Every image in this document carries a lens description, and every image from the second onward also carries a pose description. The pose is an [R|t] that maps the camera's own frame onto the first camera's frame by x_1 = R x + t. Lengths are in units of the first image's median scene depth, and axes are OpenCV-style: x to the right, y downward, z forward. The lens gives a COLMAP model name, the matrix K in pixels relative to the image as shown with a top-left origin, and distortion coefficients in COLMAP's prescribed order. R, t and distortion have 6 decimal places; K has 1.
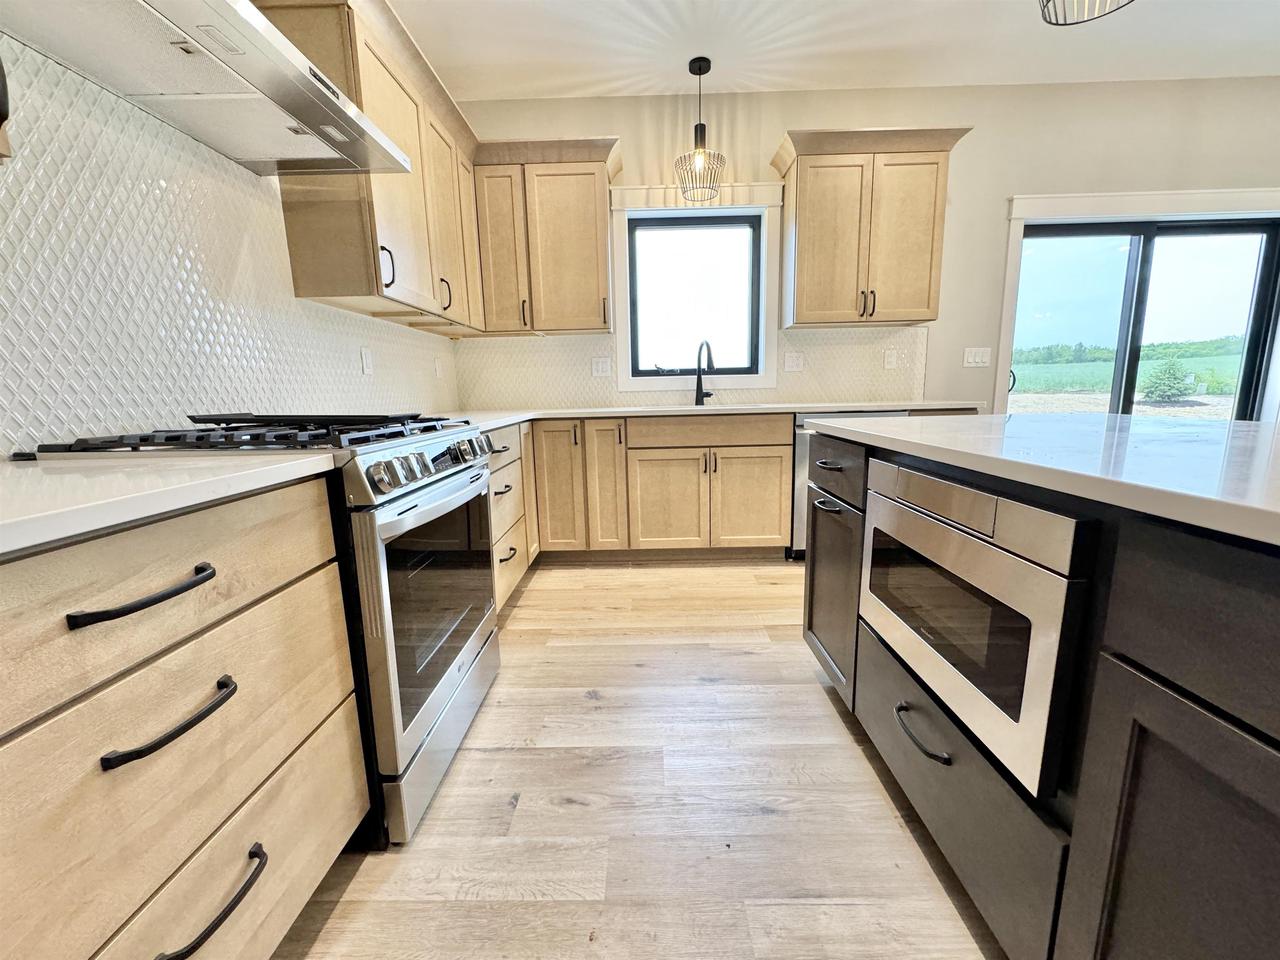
lens RADIAL K [[507.8, 0, 640.0], [0, 507.8, 480.0], [0, 0, 1]] dist [-0.001253, -0.000138]
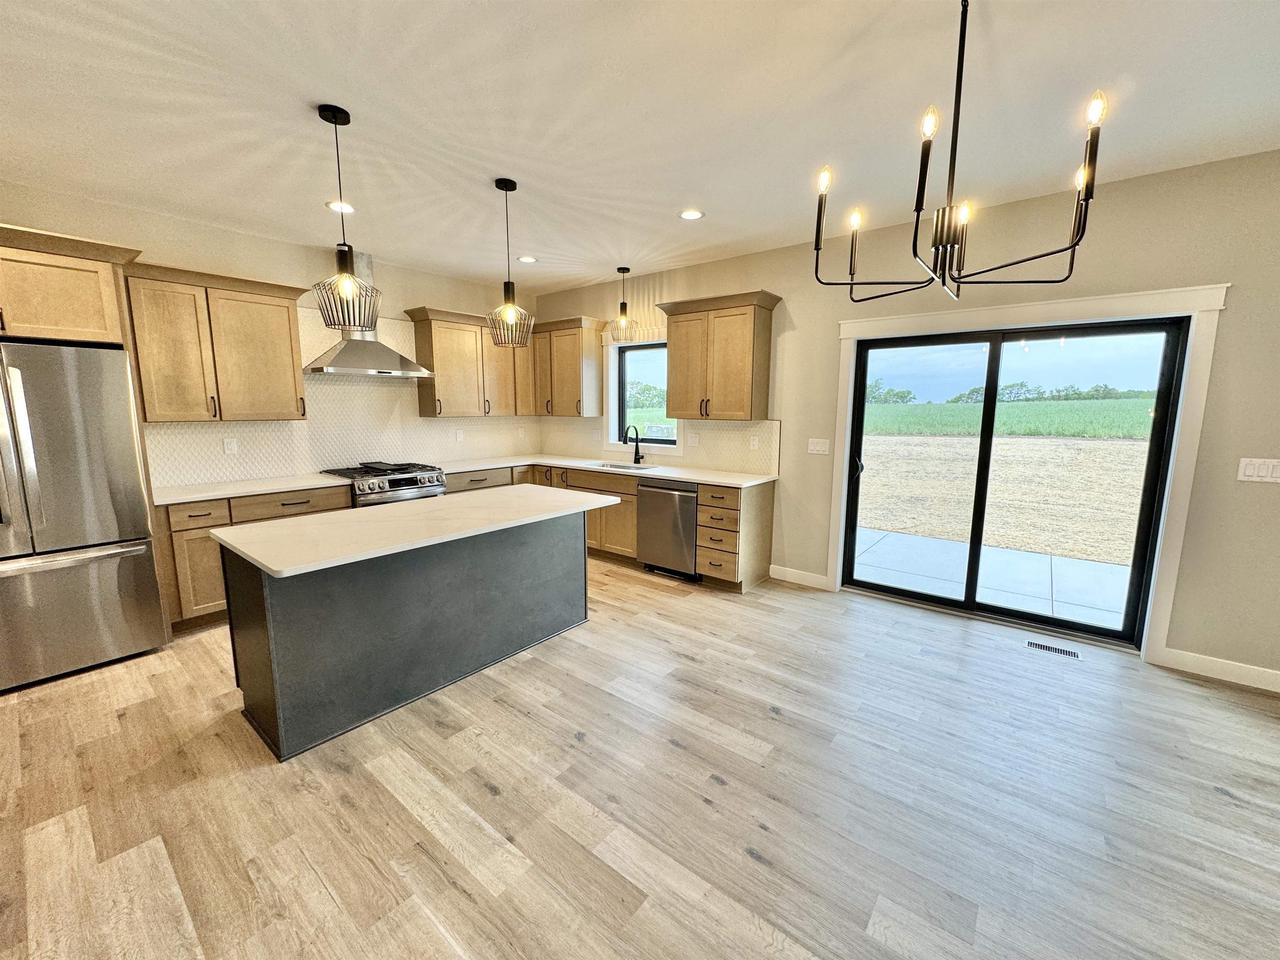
lens RADIAL K [[507.8, 0, 640.0], [0, 507.8, 480.0], [0, 0, 1]] dist [-0.001253, -0.000138]
pose [[0.786695, 0.115601, -0.606422, 1.207808], [-0.129923, 0.991314, 0.020427, -0.143639], [0.603516, 0.062718, 0.794881, -0.270281]]
